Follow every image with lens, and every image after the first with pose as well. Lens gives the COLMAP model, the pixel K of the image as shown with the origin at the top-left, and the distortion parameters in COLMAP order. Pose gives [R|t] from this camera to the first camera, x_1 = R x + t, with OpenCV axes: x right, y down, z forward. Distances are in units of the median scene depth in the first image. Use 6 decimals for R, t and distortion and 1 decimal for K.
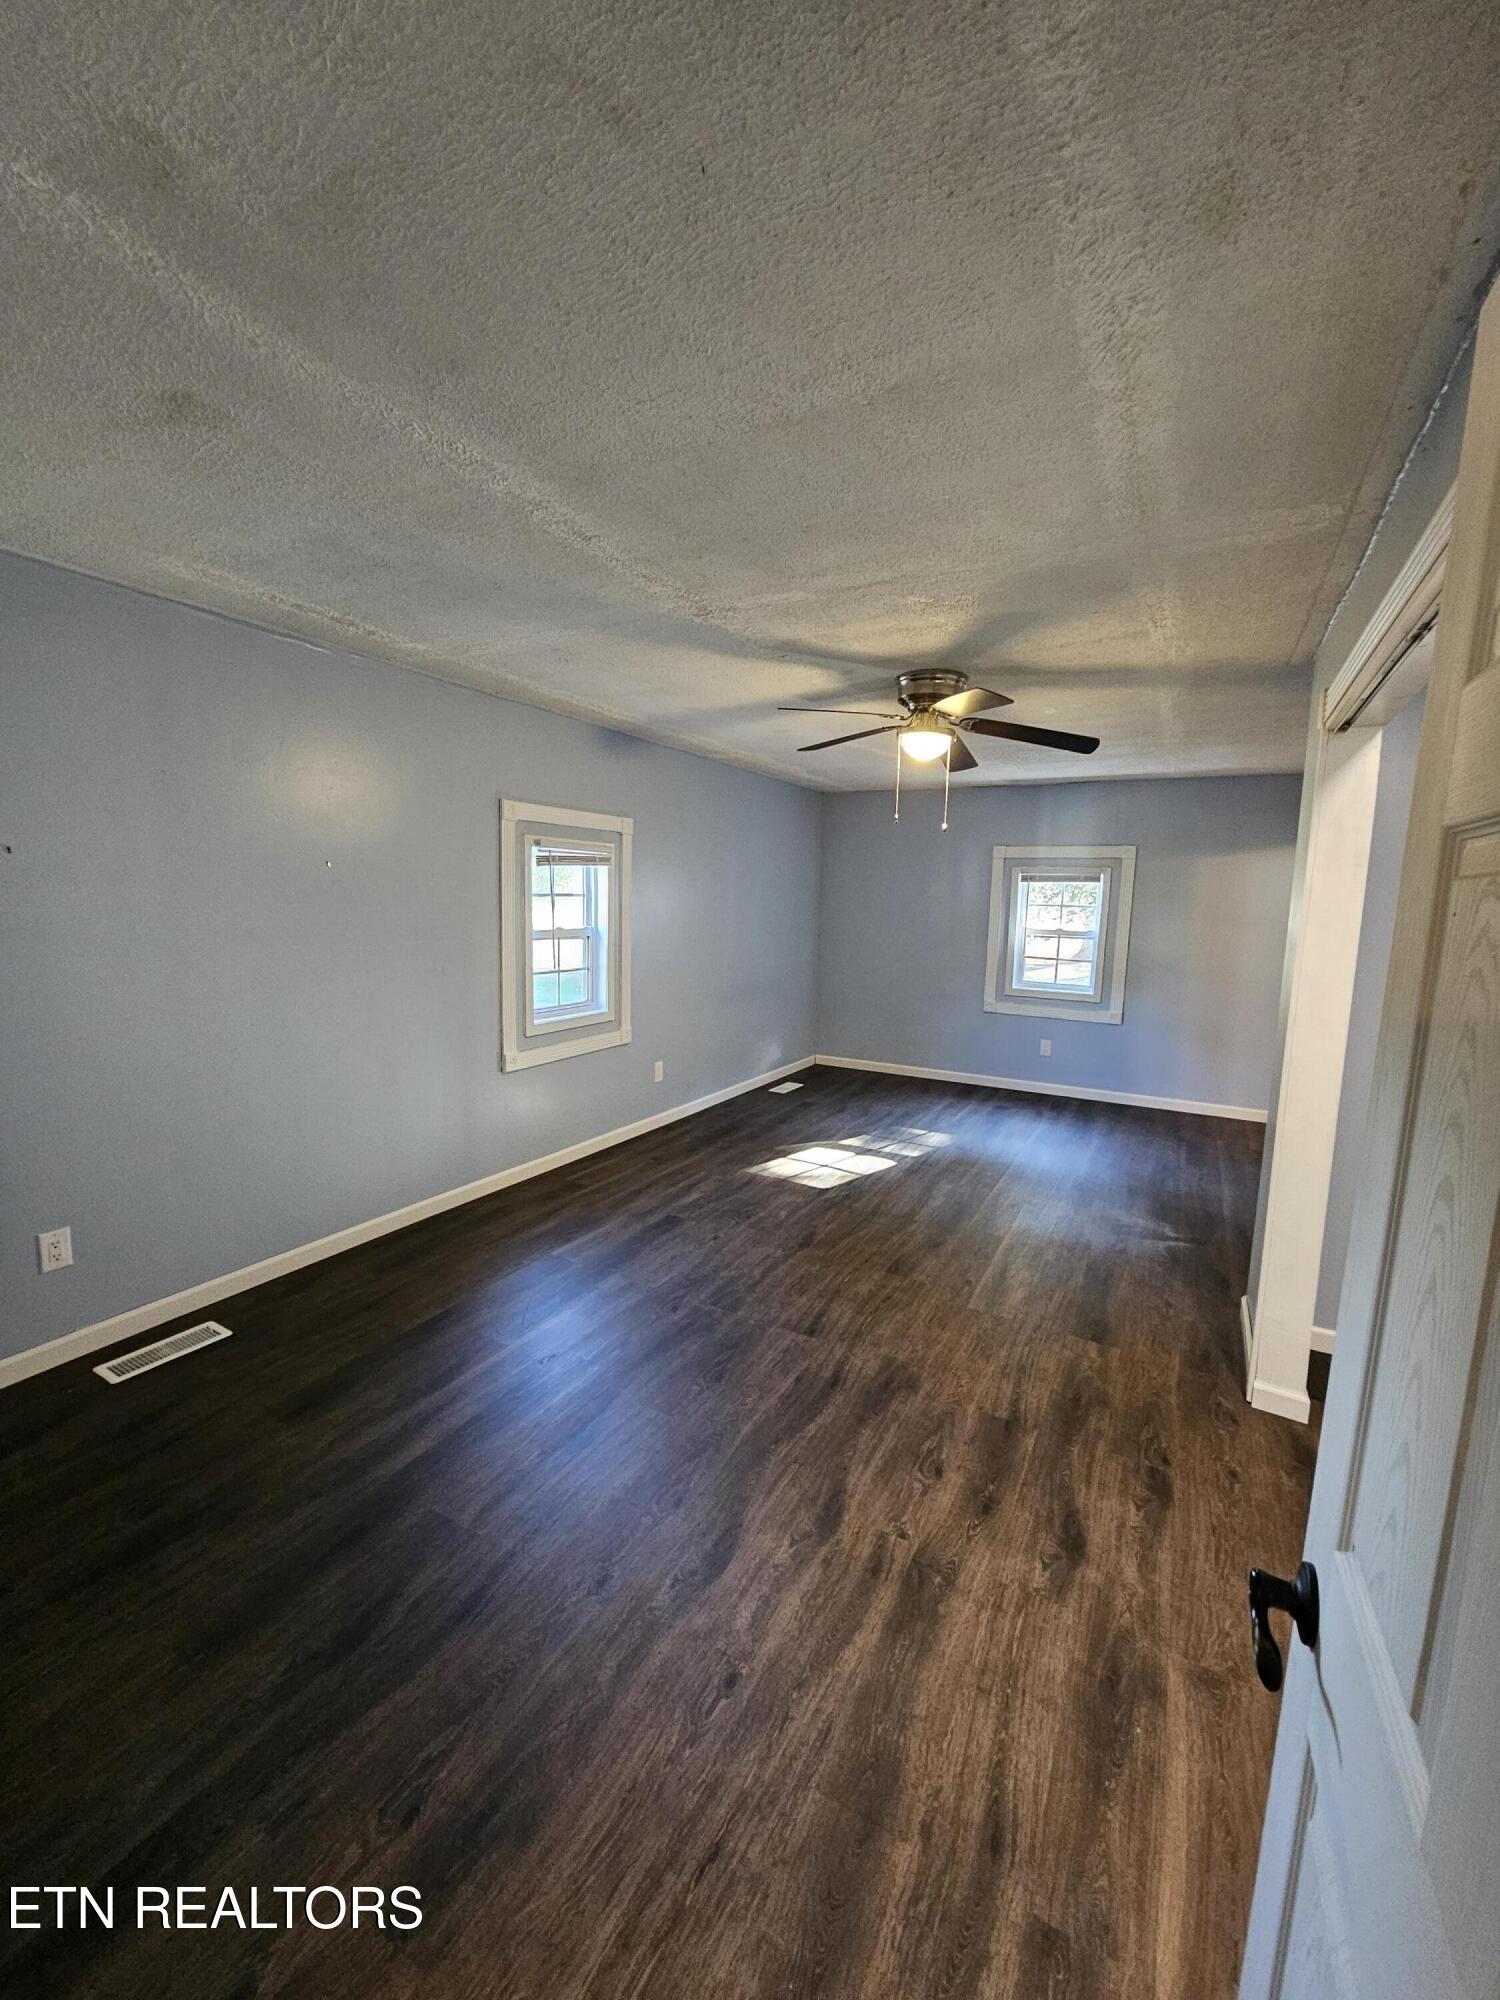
lens RADIAL K [[814.3, 0, 755.6], [0, 814.3, 1001.3], [0, 0, 1]] dist [0.000030, -0.000007]
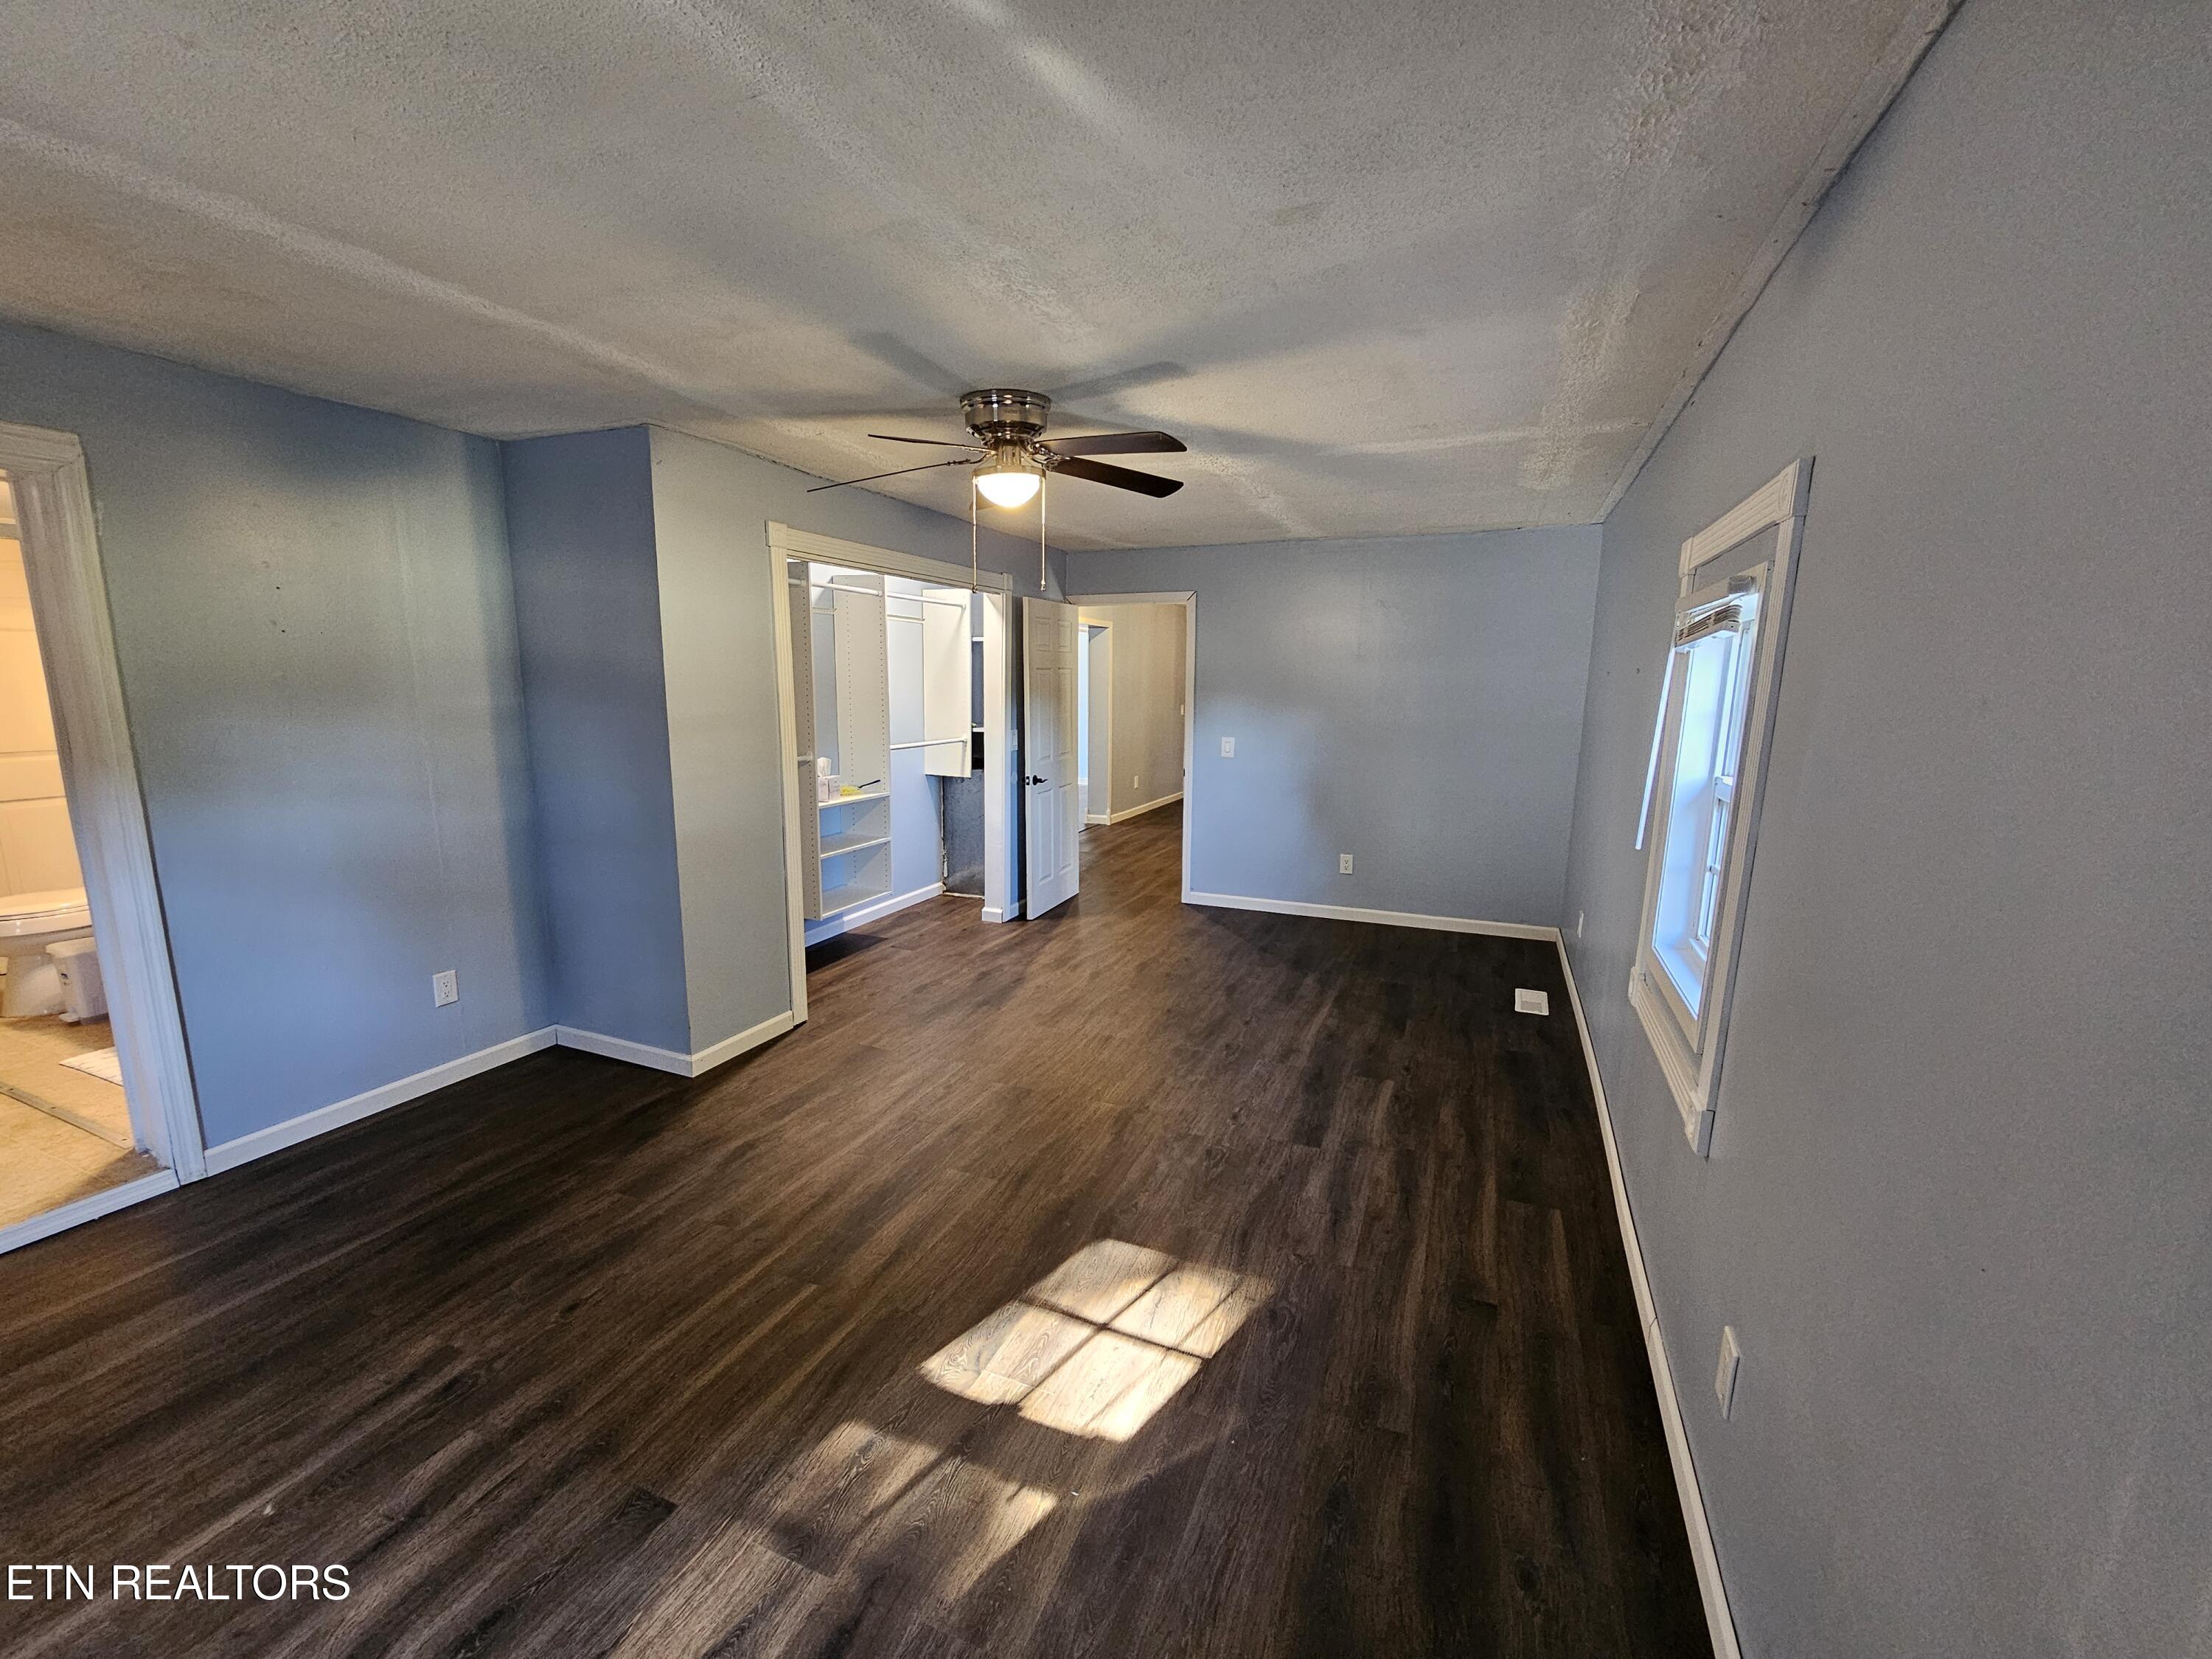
lens RADIAL K [[900.6, 0, 1112.8], [0, 900.6, 835.7], [0, 0, 1]] dist [0.000030, -0.000007]
pose [[-0.993895, -0.021067, -0.108300, 0.154101], [-0.053020, 0.952027, 0.301387, -0.210474], [0.096755, 0.305289, -0.947332, 1.556440]]
